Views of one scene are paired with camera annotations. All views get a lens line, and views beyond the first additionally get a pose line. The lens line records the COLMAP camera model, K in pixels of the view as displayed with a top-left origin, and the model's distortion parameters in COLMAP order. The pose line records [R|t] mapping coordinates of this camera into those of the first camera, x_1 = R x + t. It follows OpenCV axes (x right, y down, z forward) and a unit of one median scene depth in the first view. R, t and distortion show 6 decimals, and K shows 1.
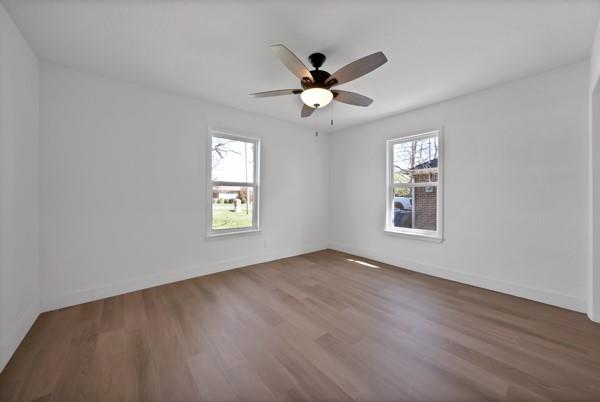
lens RADIAL K [[220.5, 0, 296.3], [0, 220.5, 197.2], [0, 0, 1]] dist [-0.001836, 0.000038]
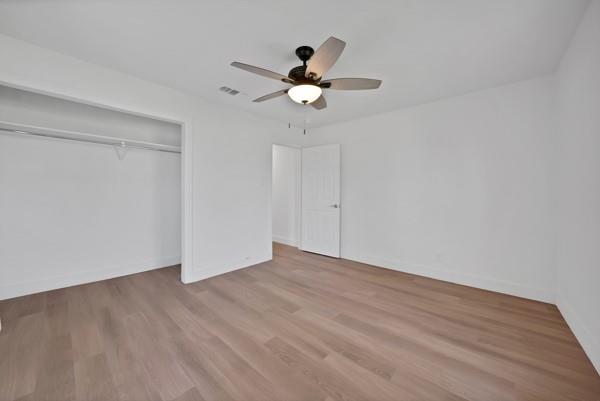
lens RADIAL K [[220.5, 0, 296.3], [0, 220.5, 196.7], [0, 0, 1]] dist [-0.001836, 0.000038]
pose [[-0.986789, -0.001358, -0.162003, 0.250197], [-0.007071, 0.999373, 0.034694, -0.030486], [0.161854, 0.035381, -0.986180, 1.720767]]
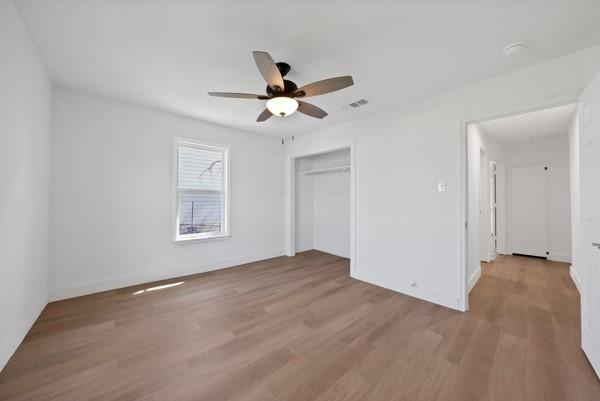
lens RADIAL K [[220.5, 0, 296.3], [0, 220.5, 196.7], [0, 0, 1]] dist [-0.001836, 0.000038]
pose [[-0.057025, 0.026787, 0.998013, -0.816615], [0.004268, 0.999637, -0.026586, -0.002409], [-0.998364, 0.002743, -0.057119, 0.881742]]
